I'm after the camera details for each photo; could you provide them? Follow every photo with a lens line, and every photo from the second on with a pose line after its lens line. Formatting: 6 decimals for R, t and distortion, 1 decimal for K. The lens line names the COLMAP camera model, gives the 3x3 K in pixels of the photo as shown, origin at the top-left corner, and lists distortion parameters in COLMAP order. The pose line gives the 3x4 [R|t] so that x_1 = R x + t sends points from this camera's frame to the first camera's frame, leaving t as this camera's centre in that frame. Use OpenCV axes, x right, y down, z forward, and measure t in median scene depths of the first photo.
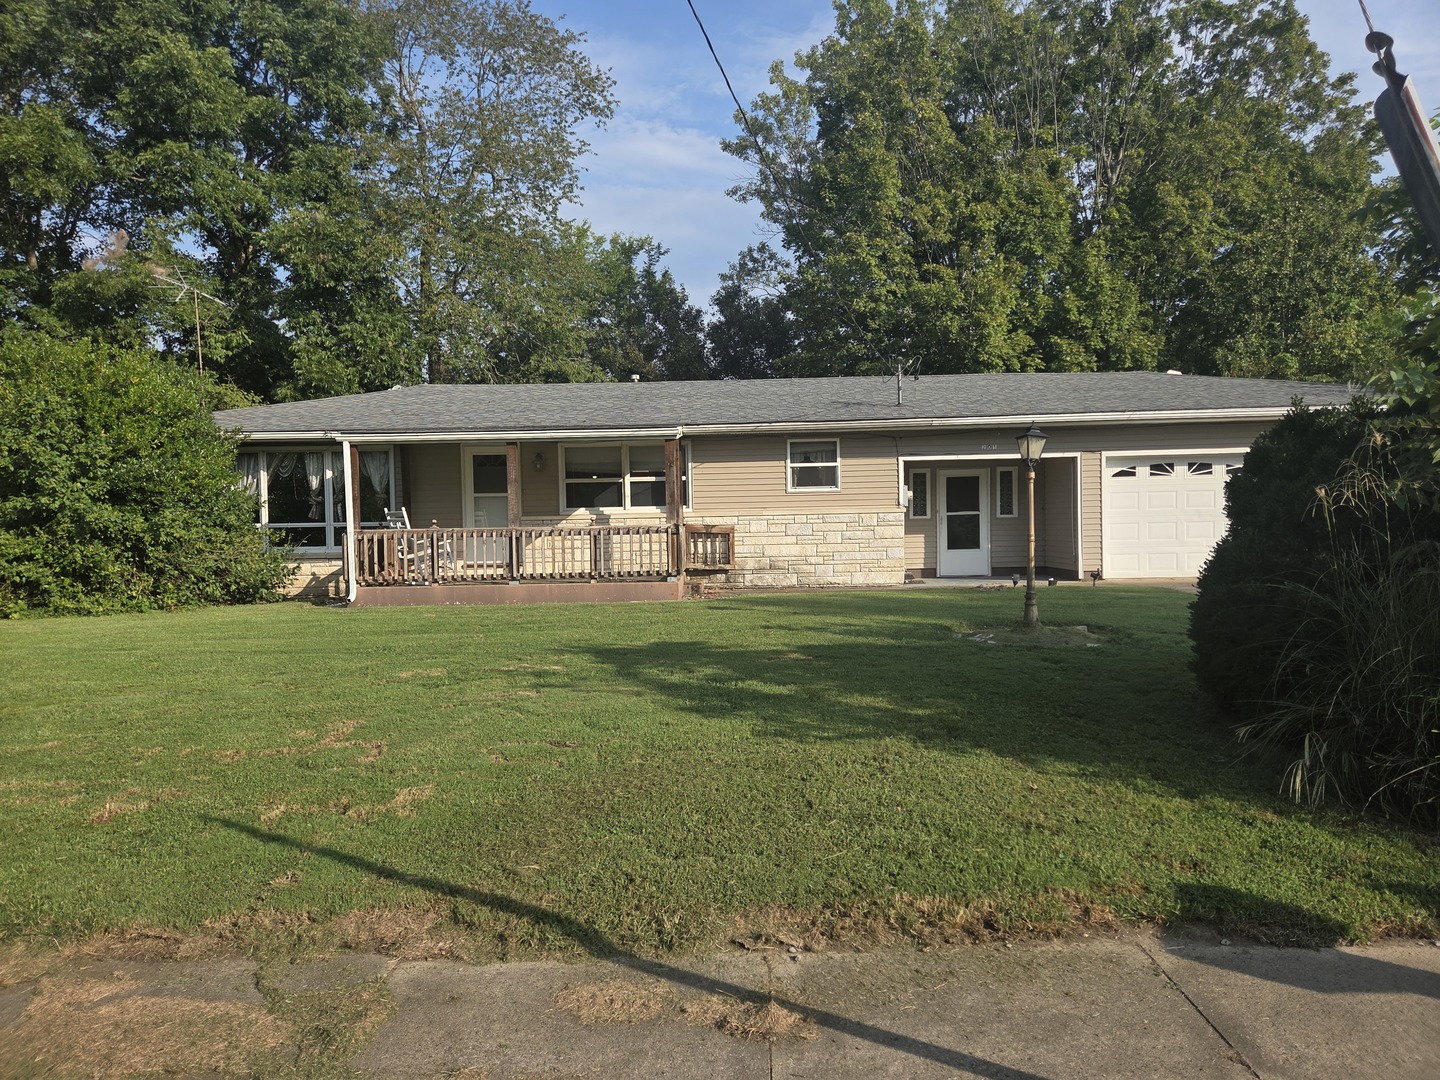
lens RADIAL K [[868.1, 0, 720.0], [0, 868.1, 540.0], [0, 0, 1]] dist [0.051535, -0.000134]
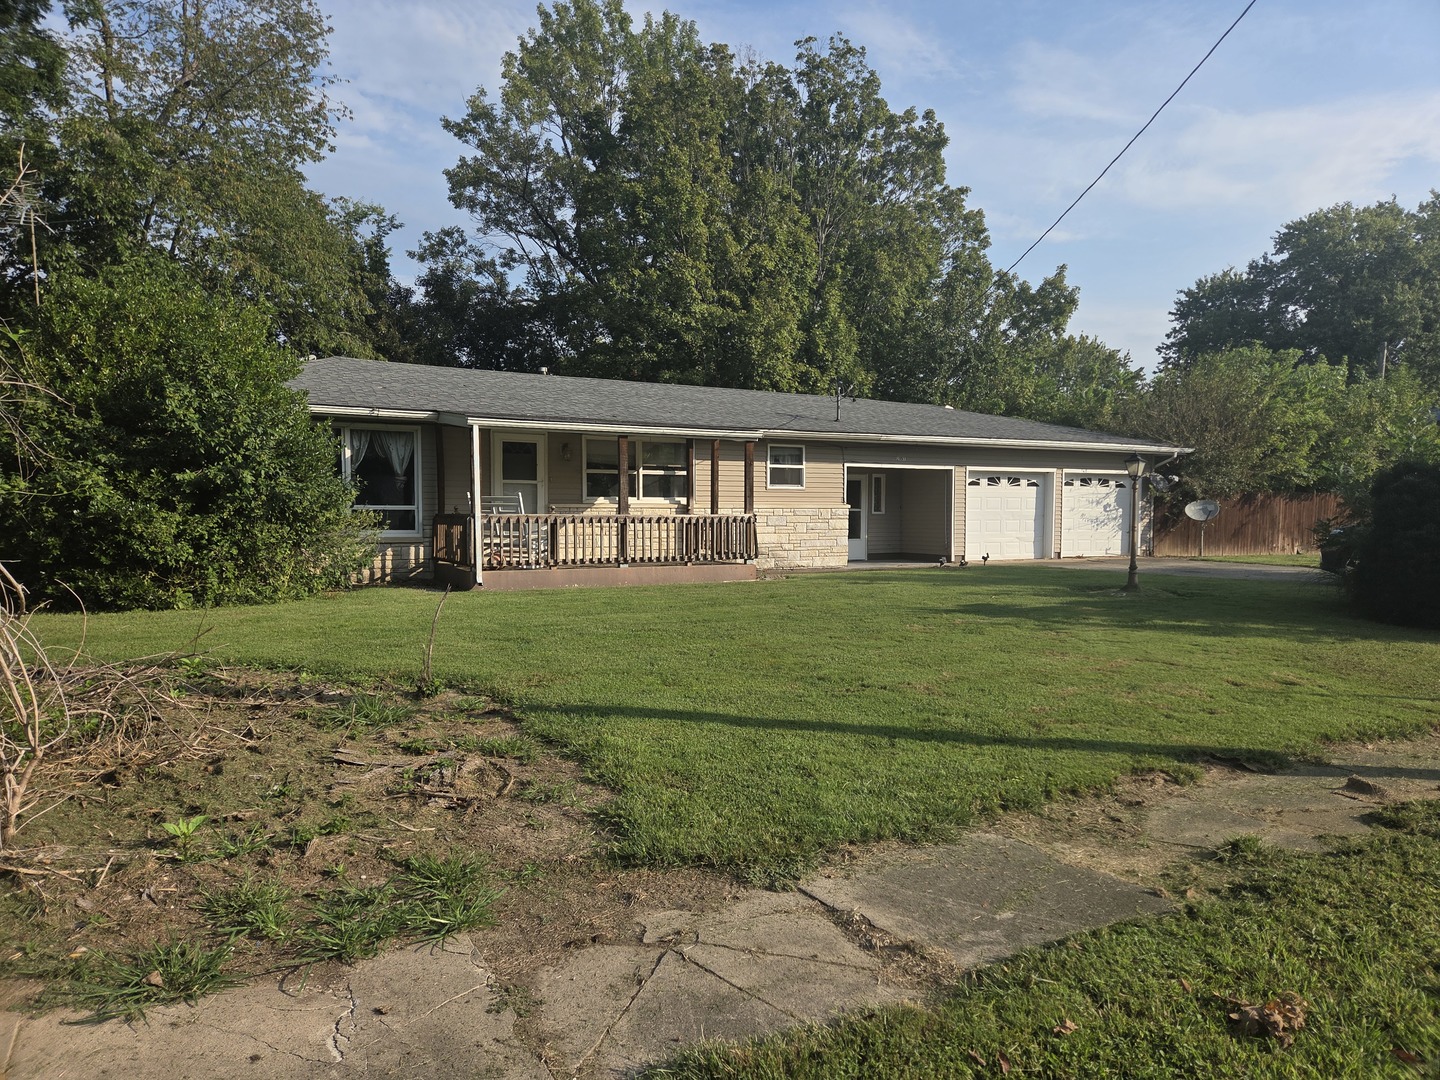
lens RADIAL K [[868.1, 0, 720.0], [0, 868.1, 540.0], [0, 0, 1]] dist [0.051535, -0.000134]
pose [[0.886899, 0.005381, 0.461933, -0.520494], [-0.007312, 0.999970, 0.002389, 0.011672], [-0.461906, -0.005497, 0.886912, -0.009886]]
